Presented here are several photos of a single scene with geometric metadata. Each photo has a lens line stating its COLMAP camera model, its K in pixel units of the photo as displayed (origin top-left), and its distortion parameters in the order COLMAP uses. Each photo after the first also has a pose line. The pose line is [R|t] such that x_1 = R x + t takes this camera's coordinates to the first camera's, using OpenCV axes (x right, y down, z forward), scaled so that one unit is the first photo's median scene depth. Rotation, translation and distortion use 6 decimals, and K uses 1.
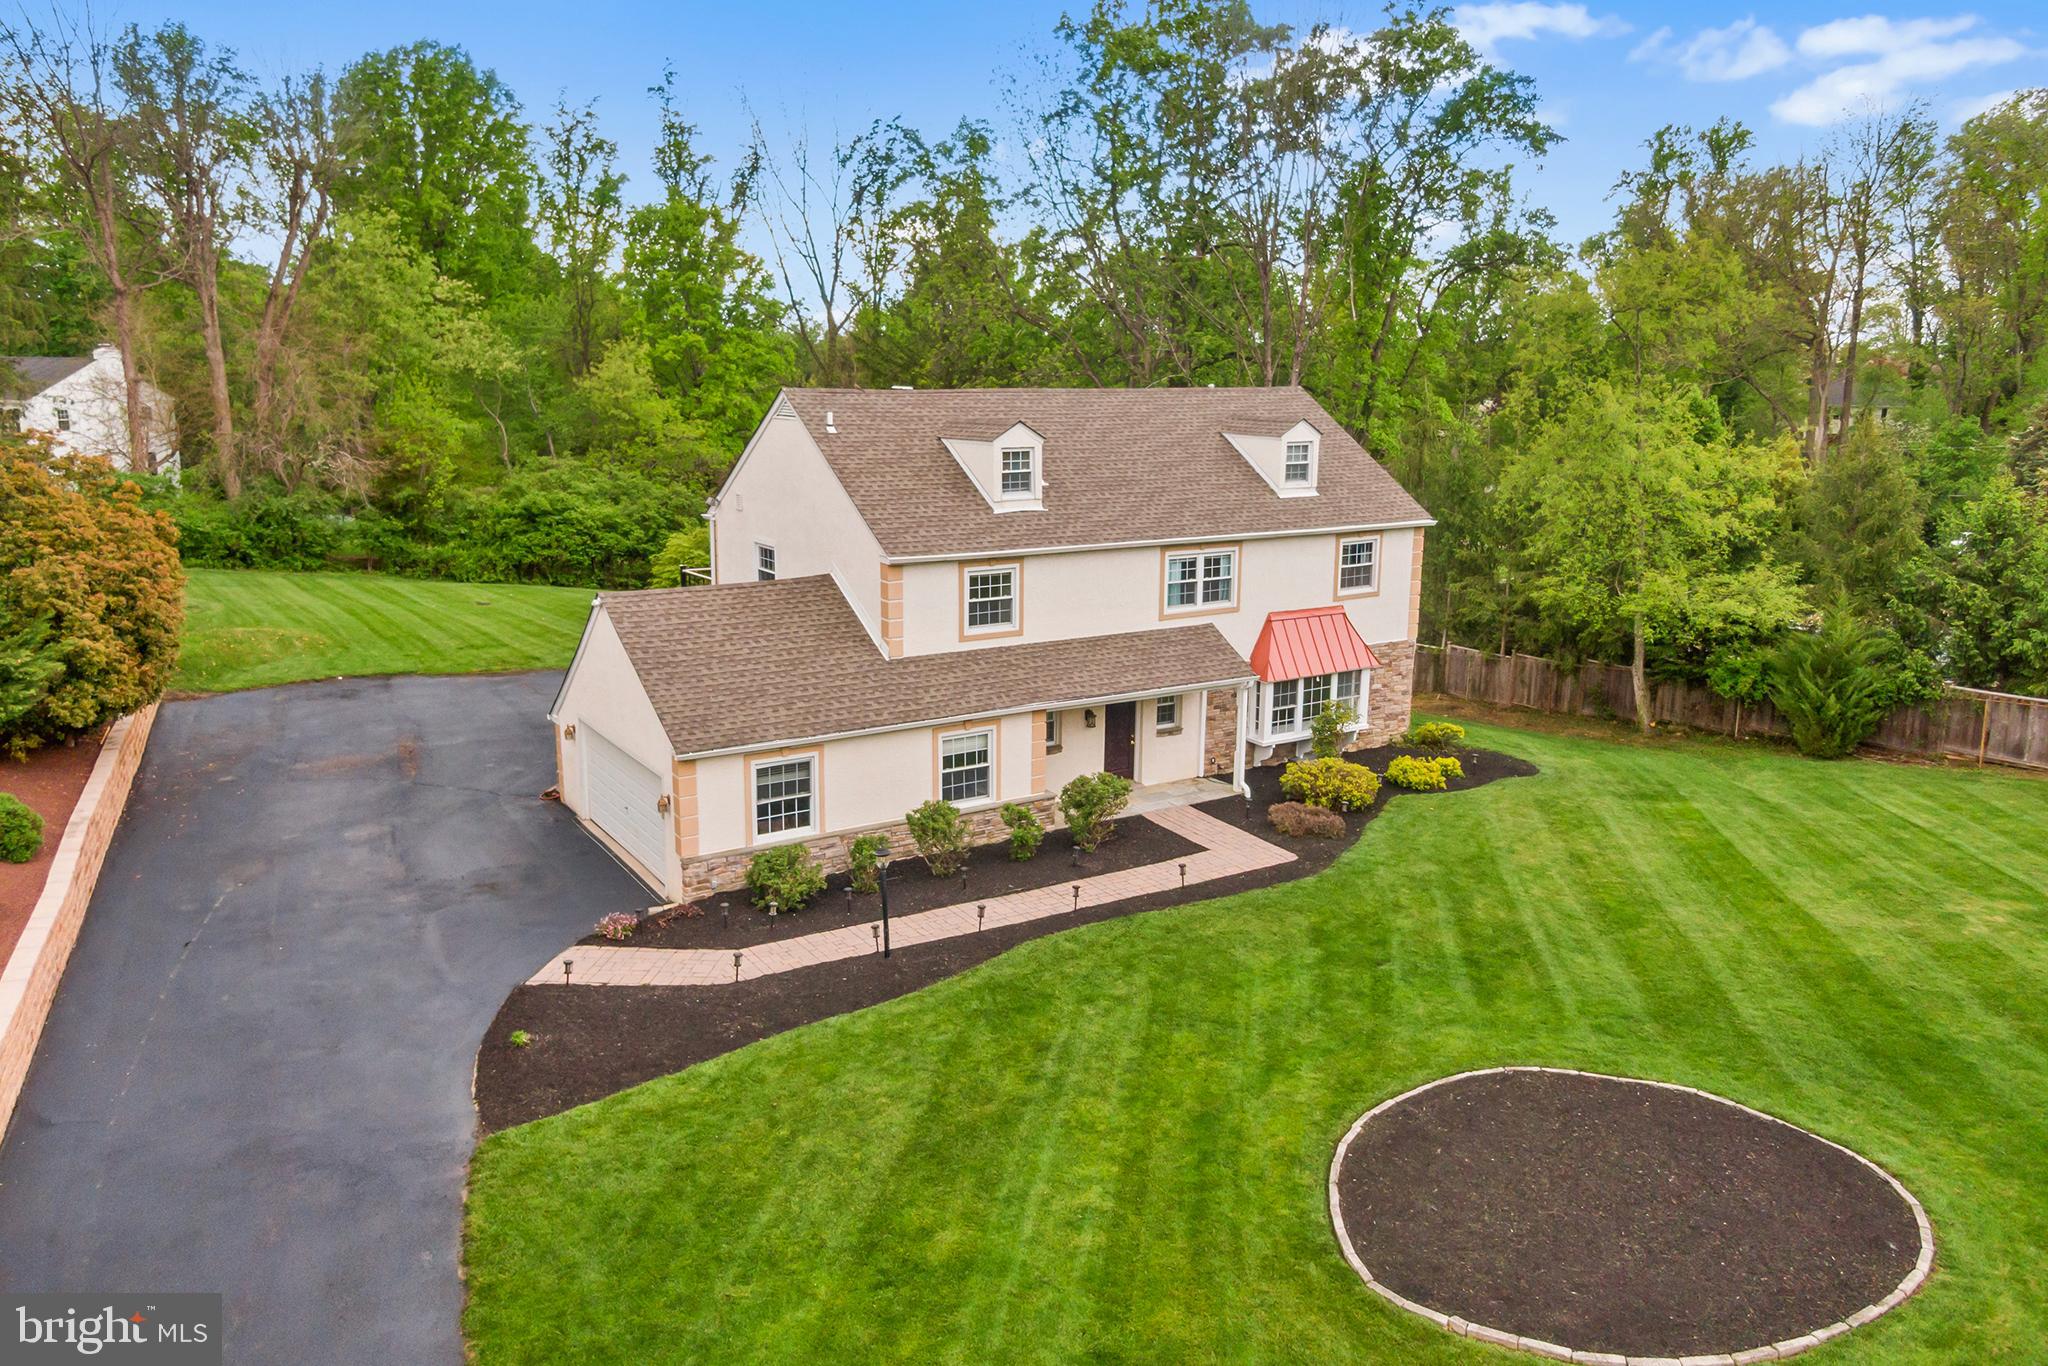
lens RADIAL K [[1460.4, 0, 1024.0], [0, 1460.4, 683.0], [0, 0, 1]] dist [0.049978, -0.064564]
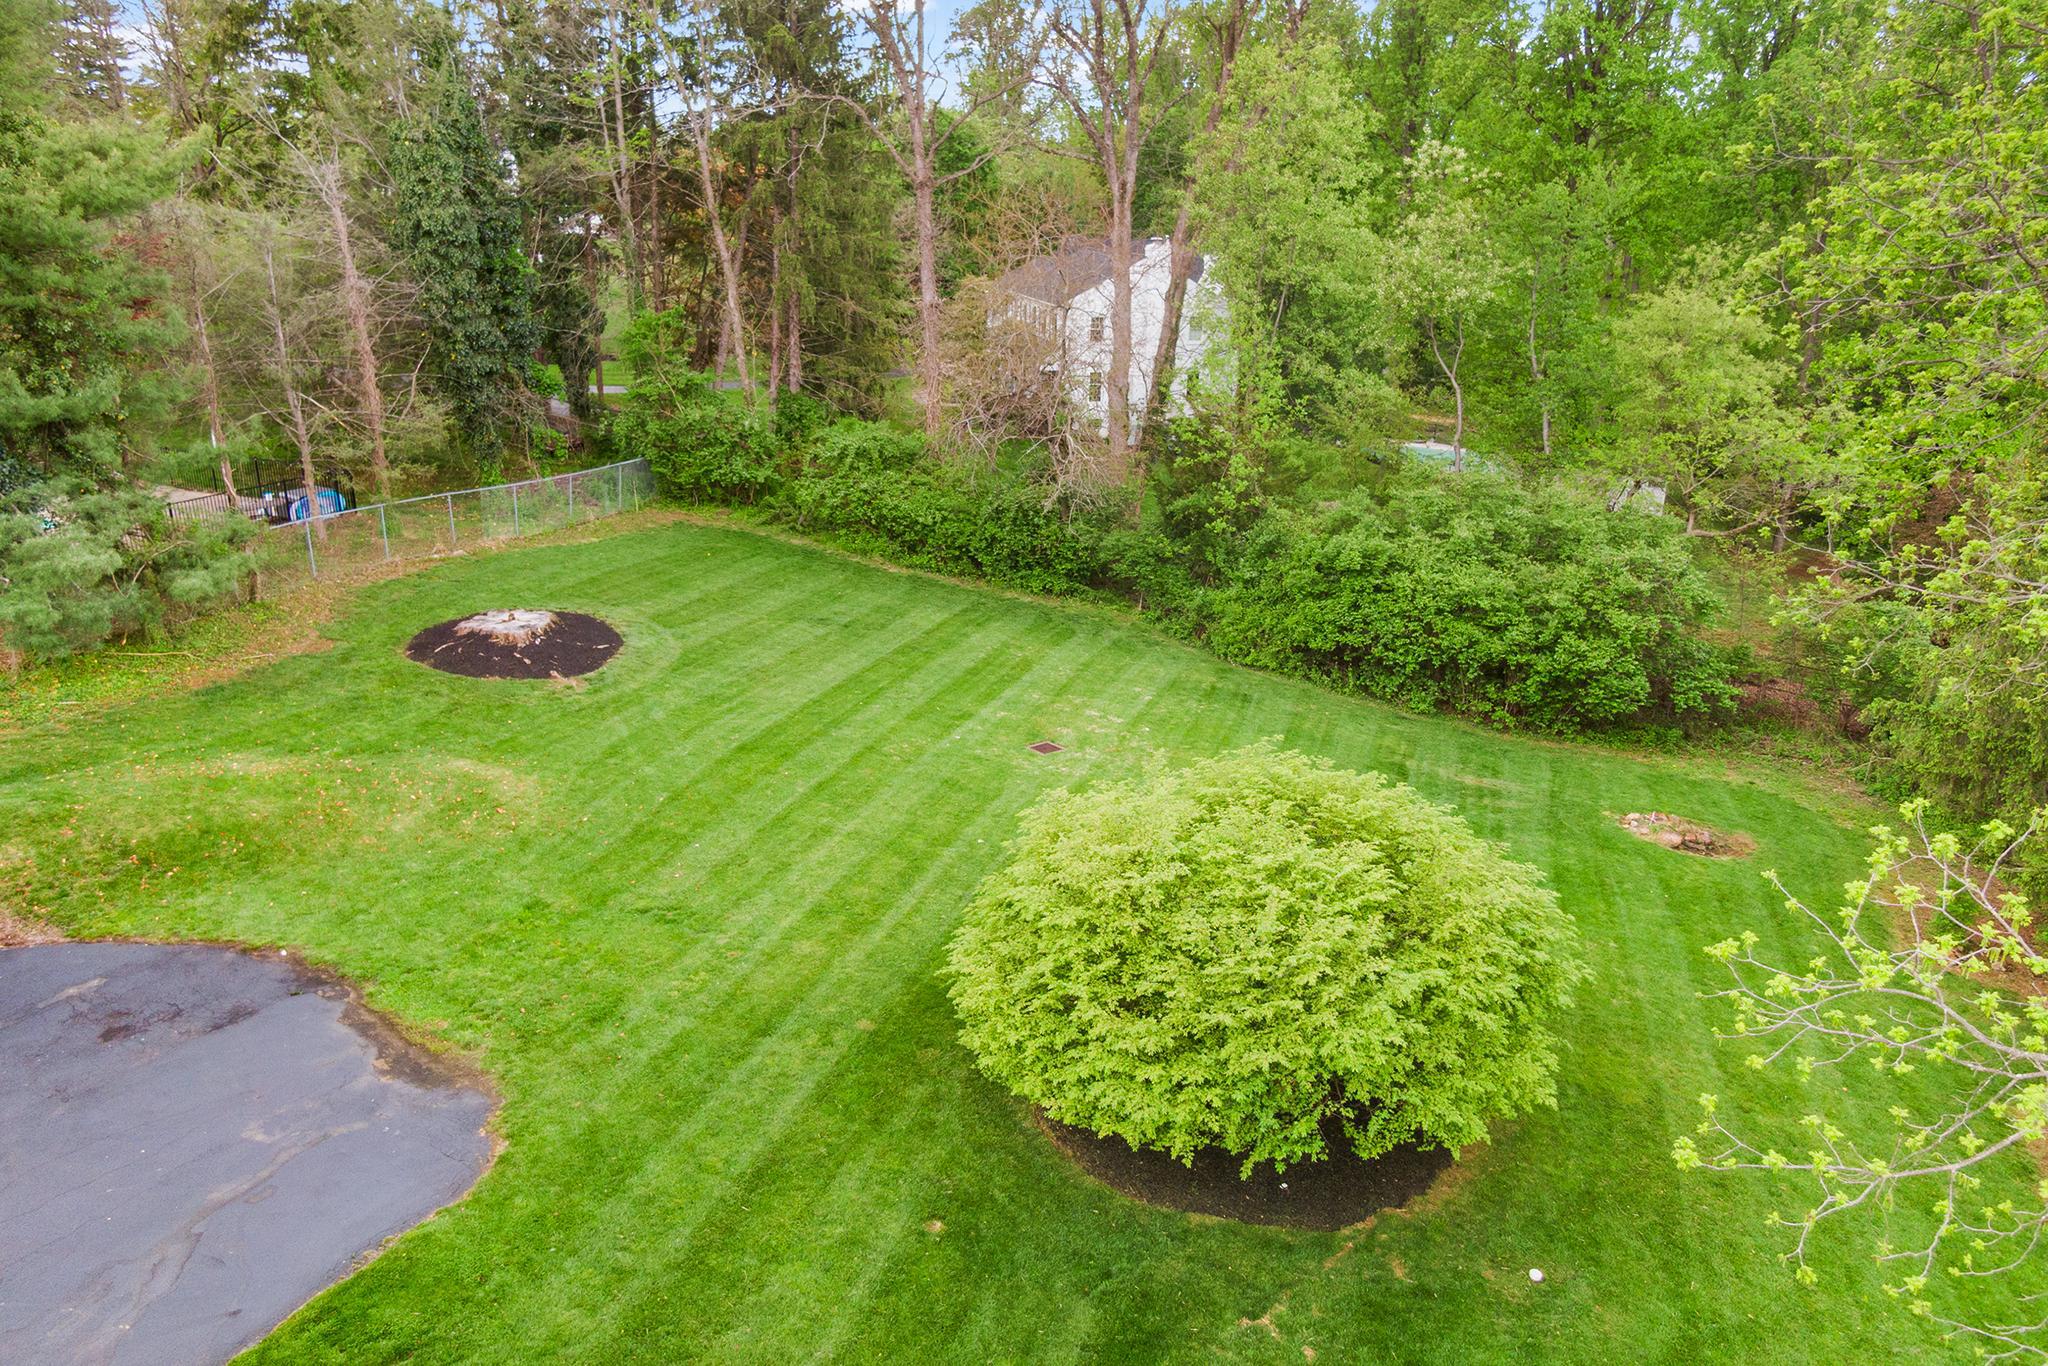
lens RADIAL K [[1466.7, 0, 1024.0], [0, 1466.7, 683.0], [0, 0, 1]] dist [0.078949, -0.067621]
pose [[0.569333, 0.260187, -0.779848, 0.147323], [-0.180791, 0.965000, 0.189974, -0.381975], [0.801982, 0.032831, 0.596446, 1.323427]]
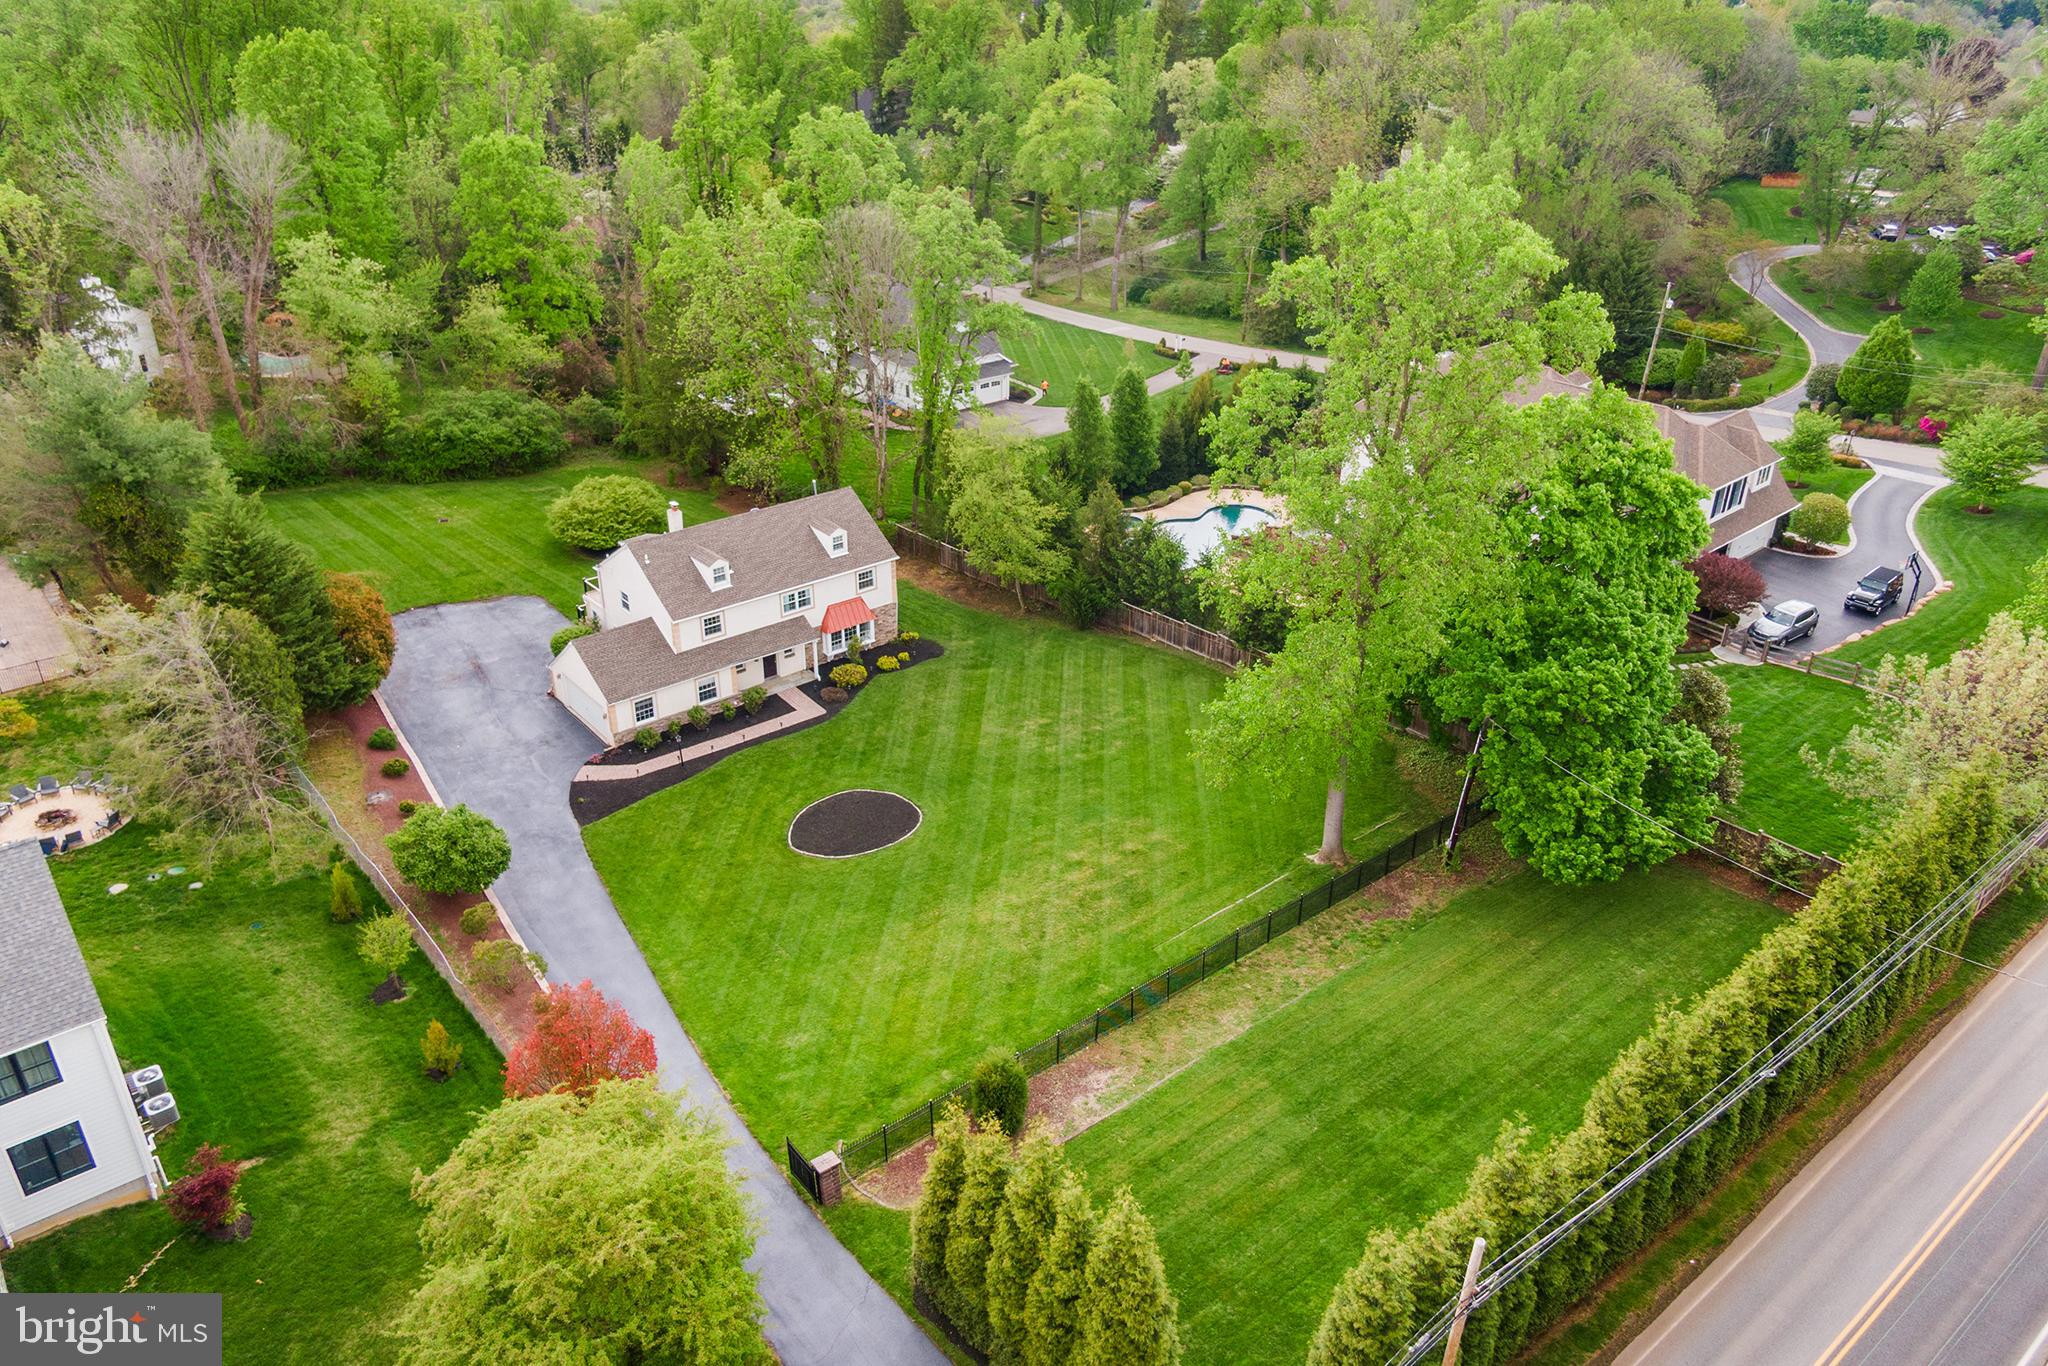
lens RADIAL K [[1466.7, 0, 1024.0], [0, 1466.7, 683.0], [0, 0, 1]] dist [0.078949, -0.067621]
pose [[0.992958, -0.055048, 0.104903, 0.256492], [0.025344, 0.963692, 0.265809, -0.658765], [-0.115726, -0.261279, 0.958301, -1.718281]]
